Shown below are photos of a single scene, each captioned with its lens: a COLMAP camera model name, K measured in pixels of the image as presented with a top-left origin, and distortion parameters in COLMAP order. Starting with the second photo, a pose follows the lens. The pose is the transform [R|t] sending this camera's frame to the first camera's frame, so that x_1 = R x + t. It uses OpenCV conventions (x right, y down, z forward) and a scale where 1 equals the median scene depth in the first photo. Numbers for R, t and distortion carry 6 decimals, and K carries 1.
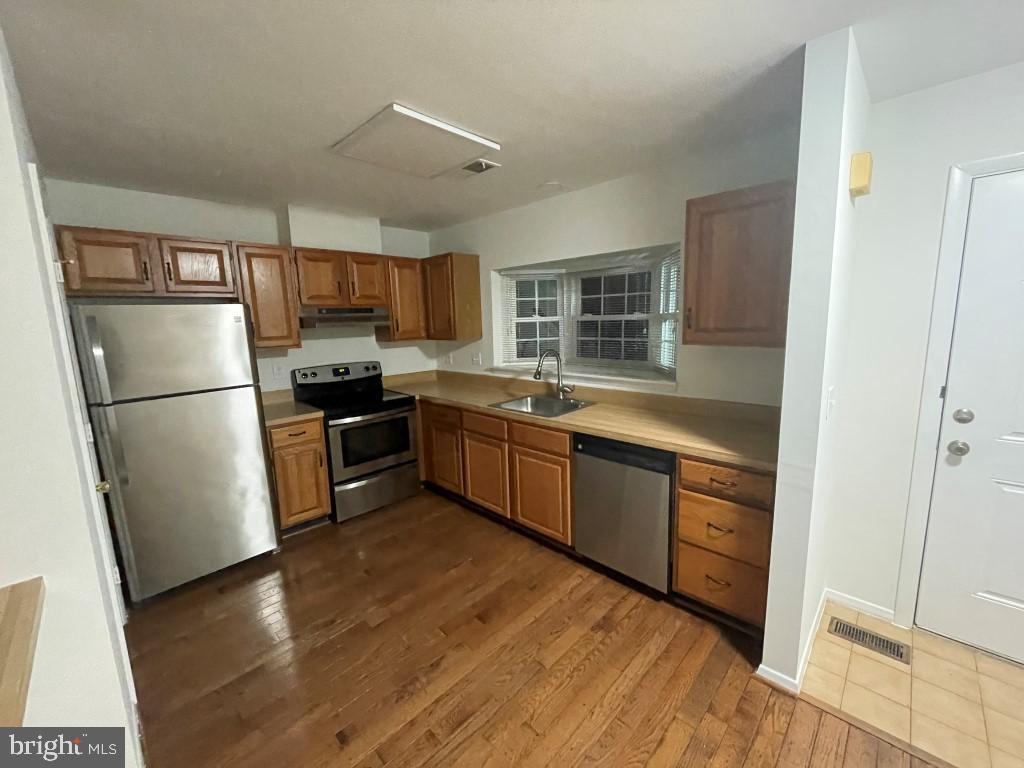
lens RADIAL K [[412.2, 0, 511.9], [0, 412.2, 382.7], [0, 0, 1]] dist [0.000531, 0.000074]
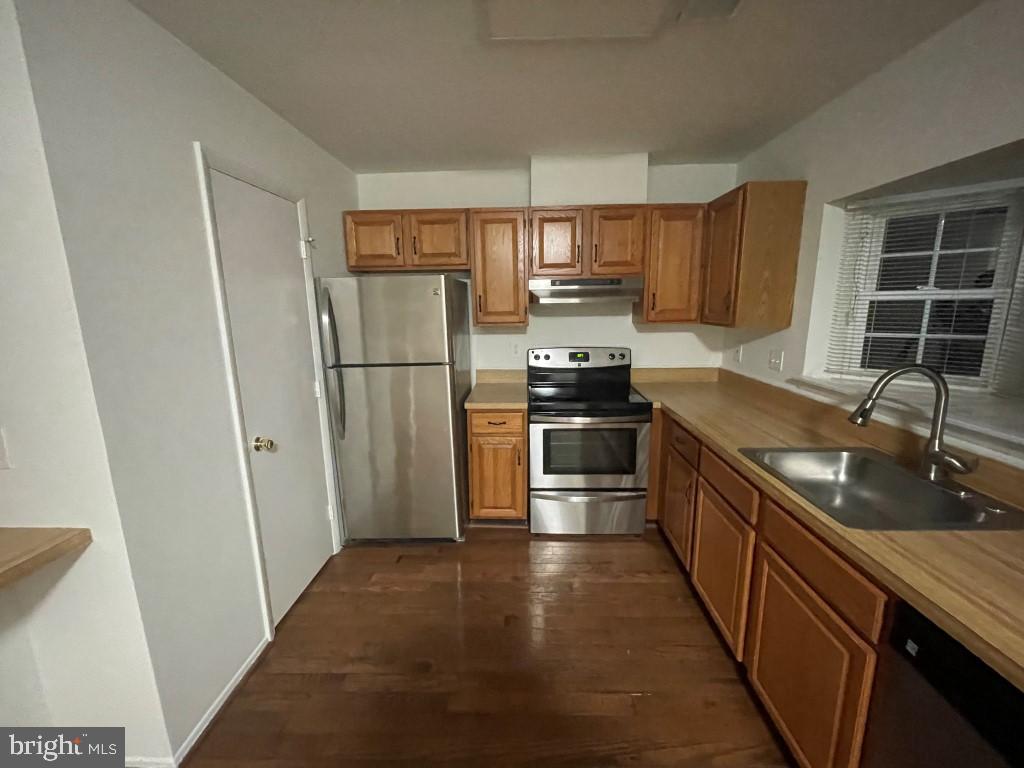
lens RADIAL K [[412.2, 0, 511.9], [0, 412.2, 382.7], [0, 0, 1]] dist [0.000531, 0.000074]
pose [[0.678401, 0.158755, -0.717334, 0.099296], [-0.118431, 0.987236, 0.106485, -0.047616], [0.725083, 0.012715, 0.688544, 0.327332]]
